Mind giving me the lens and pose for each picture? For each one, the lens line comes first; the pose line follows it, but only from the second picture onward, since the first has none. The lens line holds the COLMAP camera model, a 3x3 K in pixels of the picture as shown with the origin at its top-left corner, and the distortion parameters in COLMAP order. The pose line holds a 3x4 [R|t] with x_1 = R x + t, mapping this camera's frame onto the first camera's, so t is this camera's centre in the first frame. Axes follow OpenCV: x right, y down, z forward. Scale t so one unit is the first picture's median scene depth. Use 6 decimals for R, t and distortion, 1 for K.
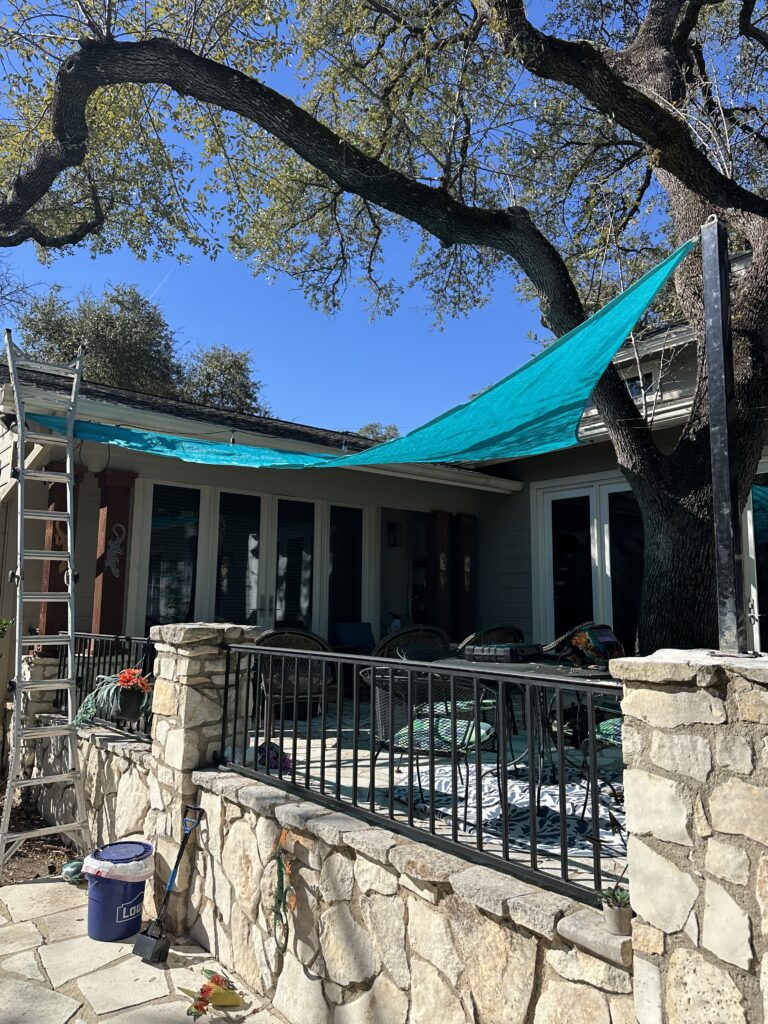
lens RADIAL K [[699.7, 0, 384.0], [0, 699.7, 512.0], [0, 0, 1]] dist [0.088015, -0.112899]
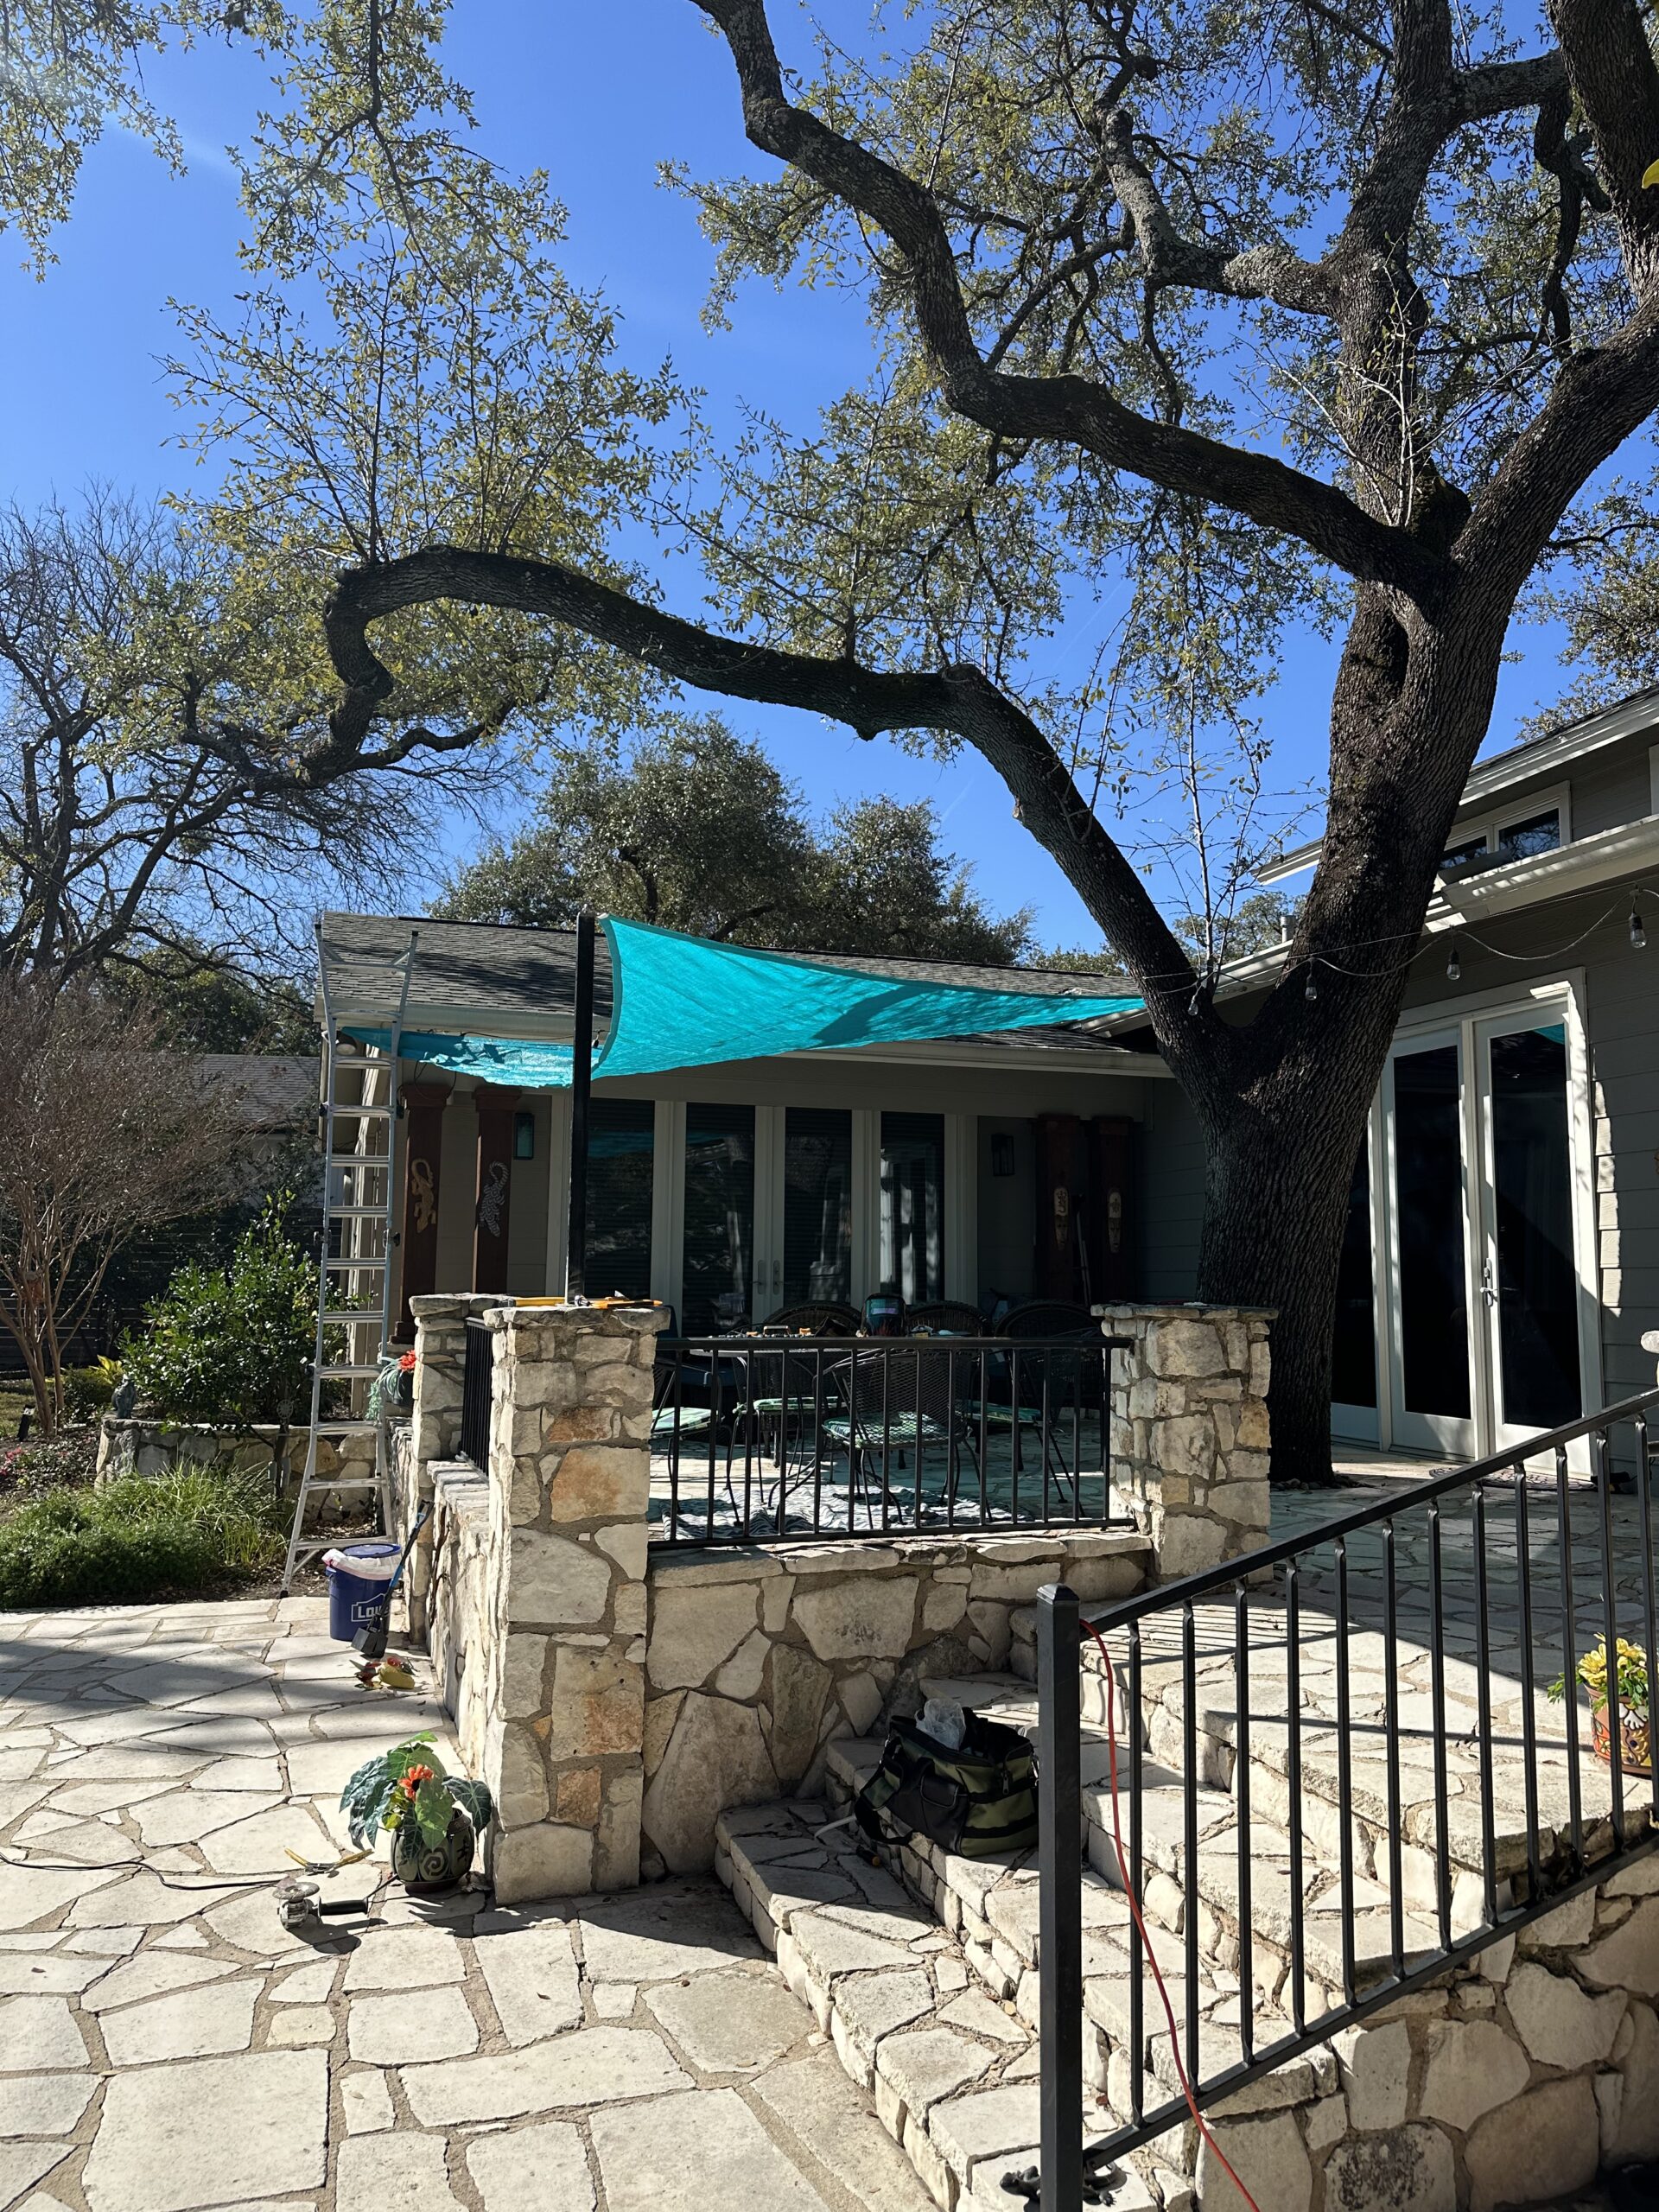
lens RADIAL K [[1511.4, 0, 829.5], [0, 1511.4, 1106.0], [0, 0, 1]] dist [0.088015, -0.112899]
pose [[0.930160, -0.043169, -0.364609, 0.356086], [0.048231, 0.998825, 0.004786, -0.022196], [0.363974, -0.022037, 0.931149, -0.222482]]
